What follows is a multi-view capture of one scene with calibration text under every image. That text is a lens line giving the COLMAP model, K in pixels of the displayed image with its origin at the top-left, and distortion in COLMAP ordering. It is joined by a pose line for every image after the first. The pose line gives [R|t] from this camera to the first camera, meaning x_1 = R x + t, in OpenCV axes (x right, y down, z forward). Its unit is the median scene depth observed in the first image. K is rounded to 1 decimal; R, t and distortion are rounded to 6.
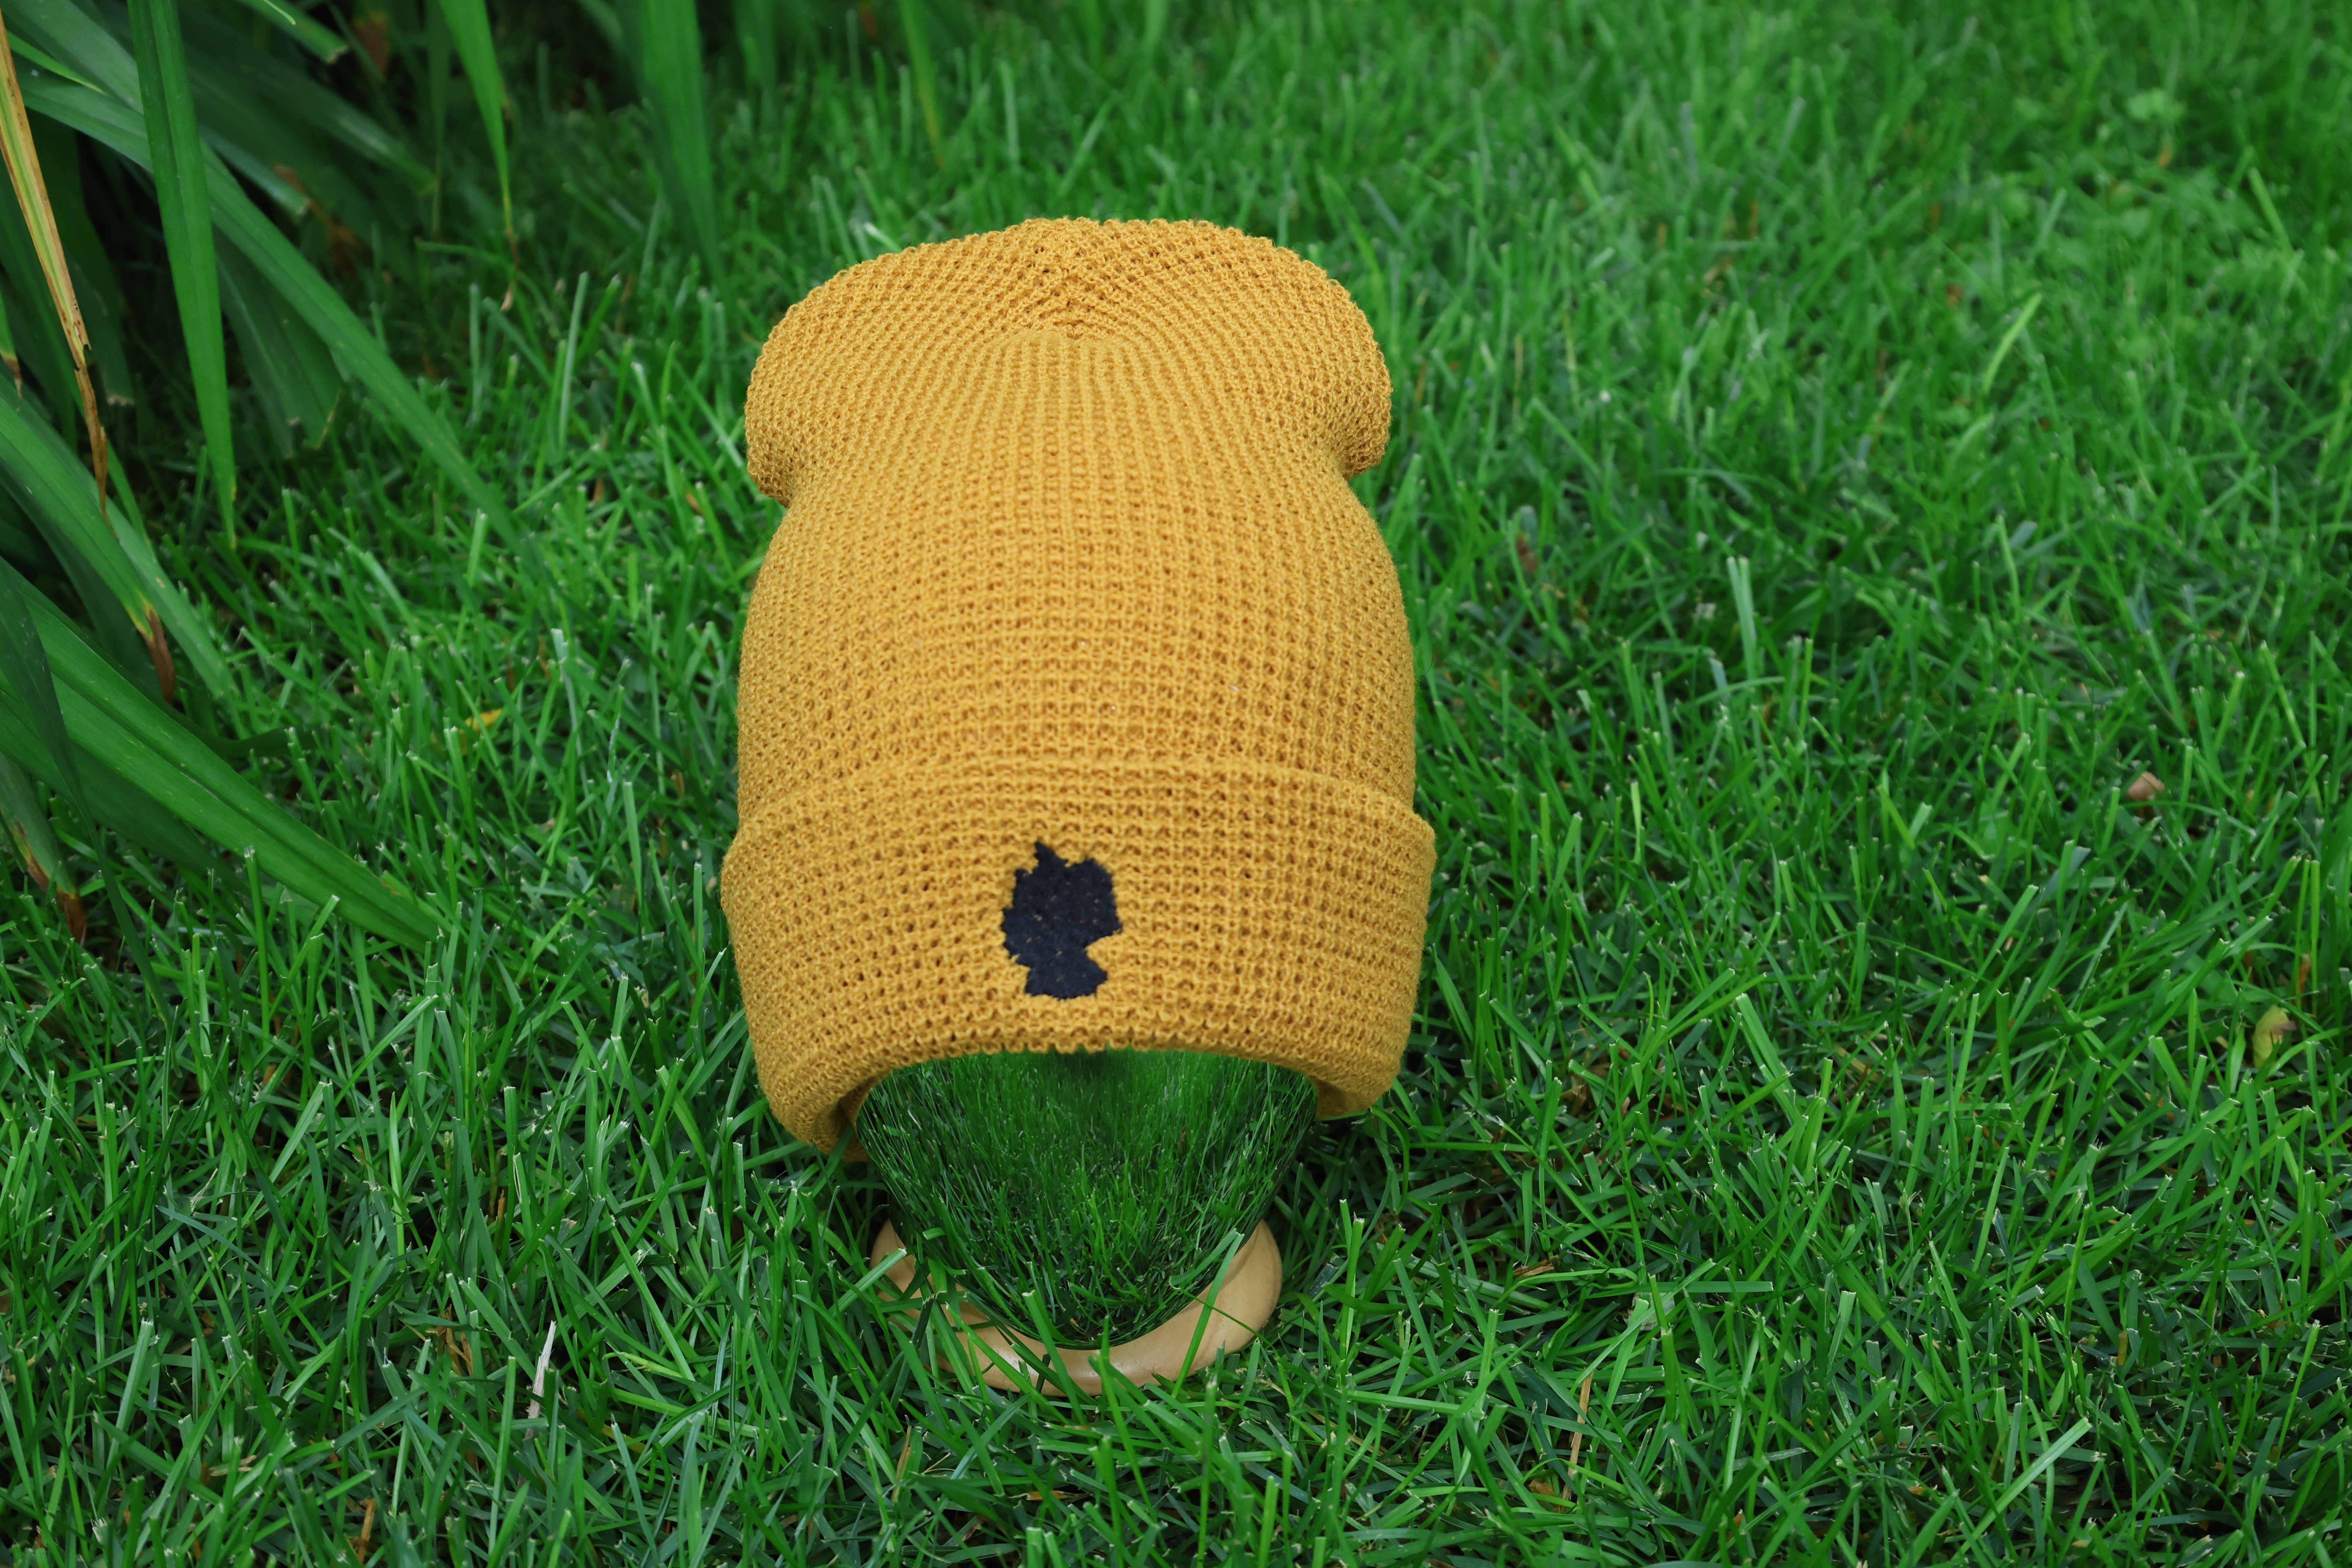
lens RADIAL K [[3317.5, 0, 1176.0], [0, 3317.5, 784.0], [0, 0, 1]] dist [0.029582, -0.072487]
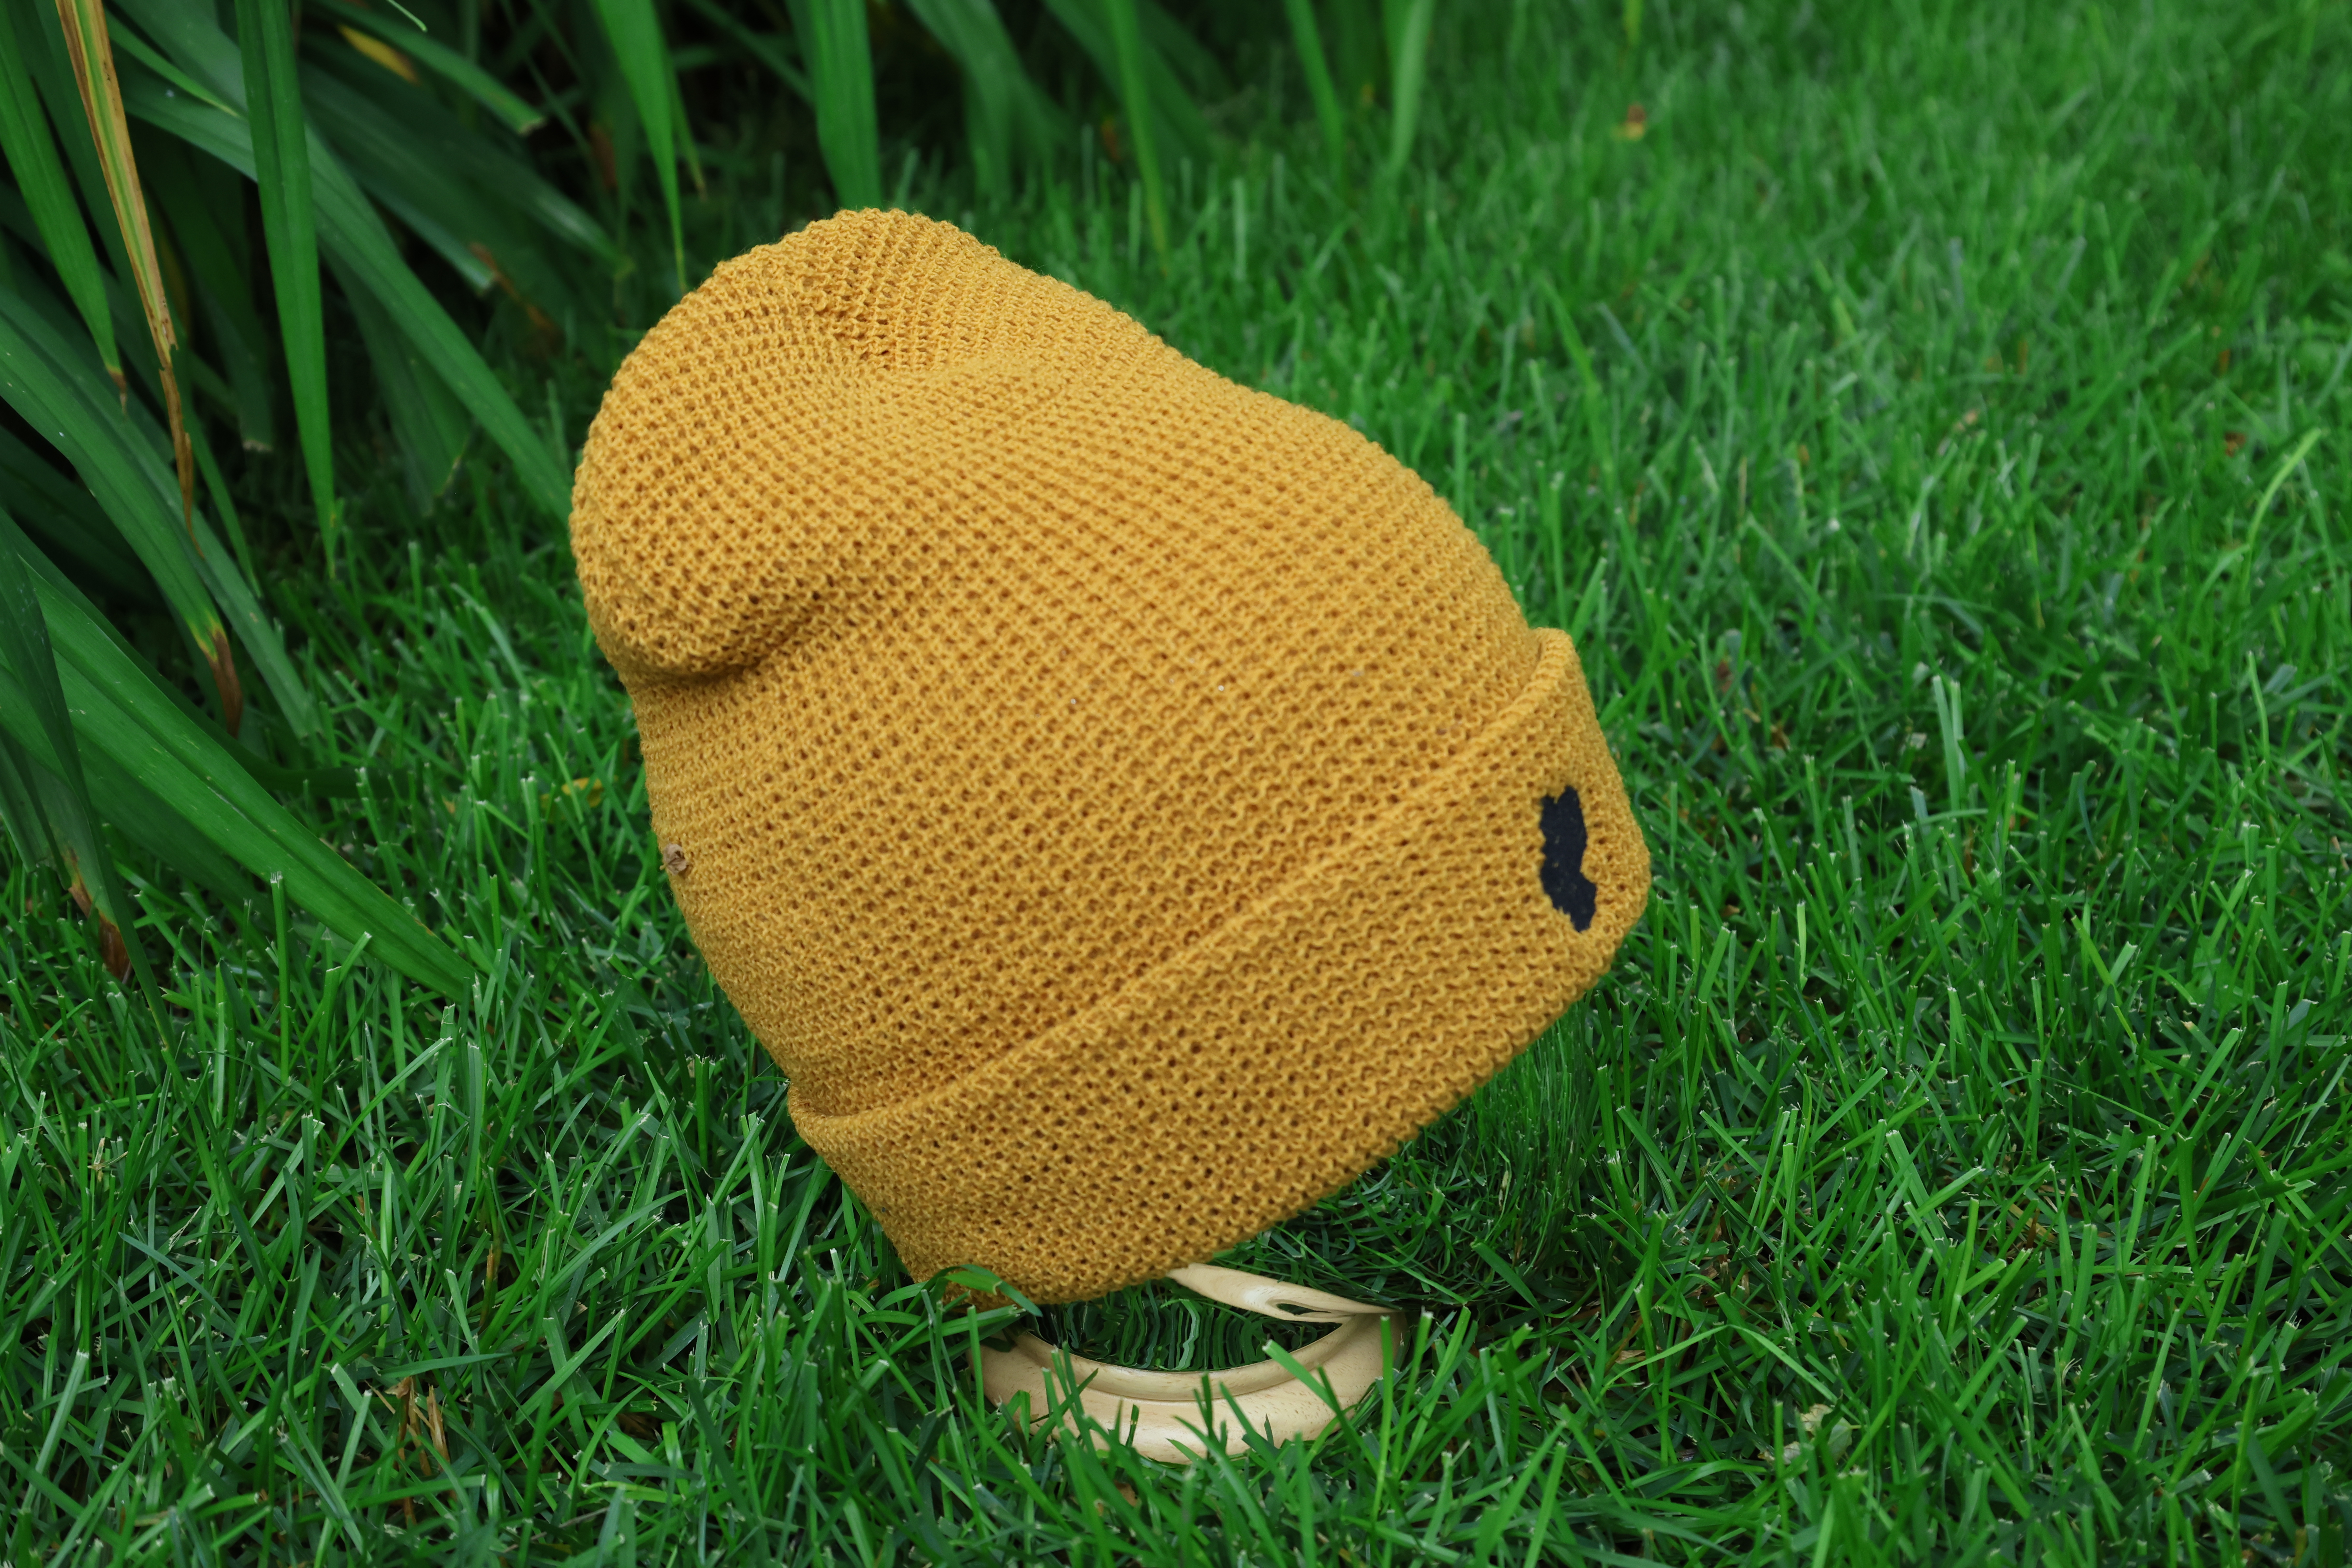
lens RADIAL K [[3317.5, 0, 1176.0], [0, 3317.5, 784.0], [0, 0, 1]] dist [0.029582, -0.072487]
pose [[0.992313, 0.047435, -0.114300, 0.067073], [-0.056277, 0.995563, -0.075409, 0.042582], [0.110216, 0.081262, 0.990580, 0.079619]]
